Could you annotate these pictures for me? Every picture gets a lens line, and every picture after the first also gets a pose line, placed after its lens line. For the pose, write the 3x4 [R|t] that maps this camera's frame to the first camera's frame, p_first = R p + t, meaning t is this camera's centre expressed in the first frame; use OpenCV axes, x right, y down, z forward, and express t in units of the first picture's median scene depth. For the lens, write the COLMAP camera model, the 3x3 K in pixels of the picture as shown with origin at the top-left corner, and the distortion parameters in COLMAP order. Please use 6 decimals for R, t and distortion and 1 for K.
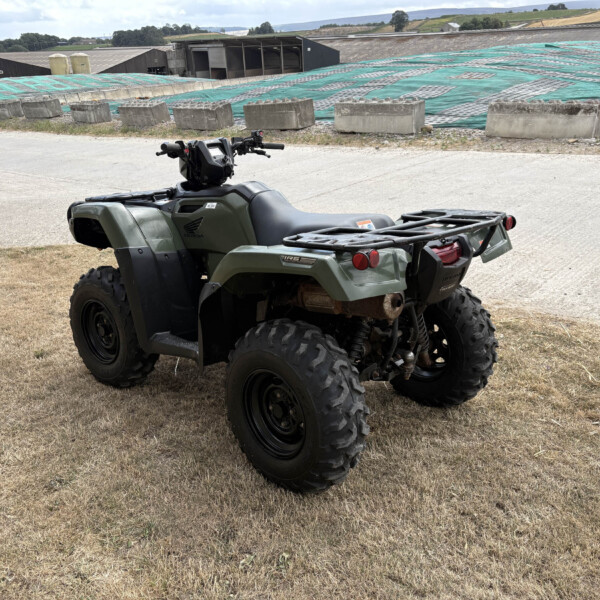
lens RADIAL K [[620.3, 0, 291.2], [0, 620.3, 297.8], [0, 0, 1]] dist [-0.011999, 0.046476]
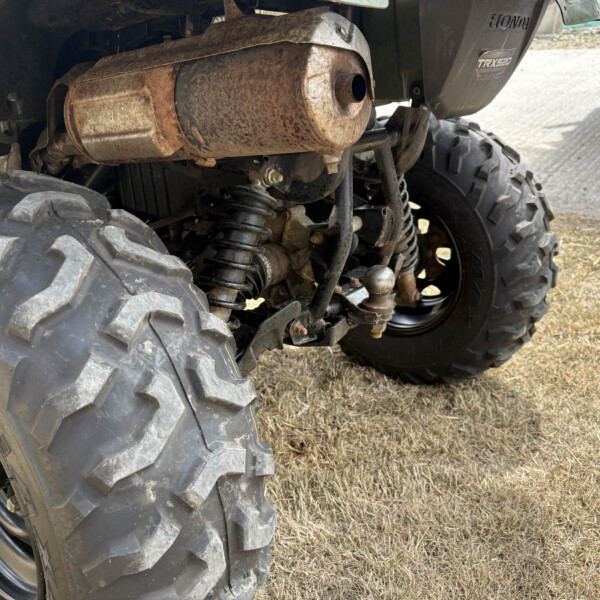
lens RADIAL K [[620.3, 0, 291.2], [0, 620.3, 297.8], [0, 0, 1]] dist [-0.011999, 0.046476]
pose [[0.994363, -0.052545, 0.092095, 0.095433], [0.044477, 0.995165, 0.087565, 0.068249], [-0.096251, -0.082975, 0.991893, 0.608860]]
